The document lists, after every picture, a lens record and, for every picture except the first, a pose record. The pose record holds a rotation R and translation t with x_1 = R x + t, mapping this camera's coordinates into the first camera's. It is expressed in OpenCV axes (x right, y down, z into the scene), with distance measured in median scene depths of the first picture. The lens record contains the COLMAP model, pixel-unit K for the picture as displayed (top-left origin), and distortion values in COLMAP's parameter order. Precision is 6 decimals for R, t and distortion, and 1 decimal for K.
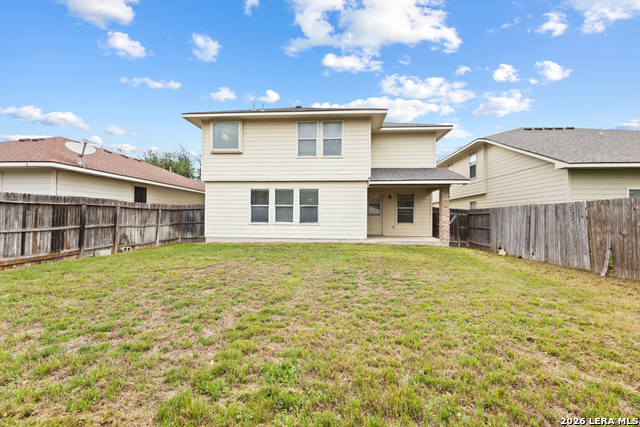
lens RADIAL K [[294.6, 0, 320.8], [0, 294.6, 213.4], [0, 0, 1]] dist [0.000417, -0.000352]
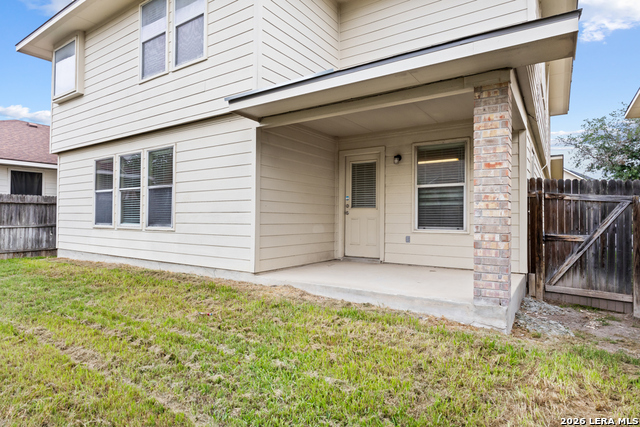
lens RADIAL K [[359.1, 0, 319.5], [0, 359.1, 214.0], [0, 0, 1]] dist [-0.002077, -0.000038]
pose [[0.872178, -0.008246, -0.489119, 0.426973], [0.005652, 0.999961, -0.006780, 0.019786], [0.489155, 0.003148, 0.872191, 0.640340]]
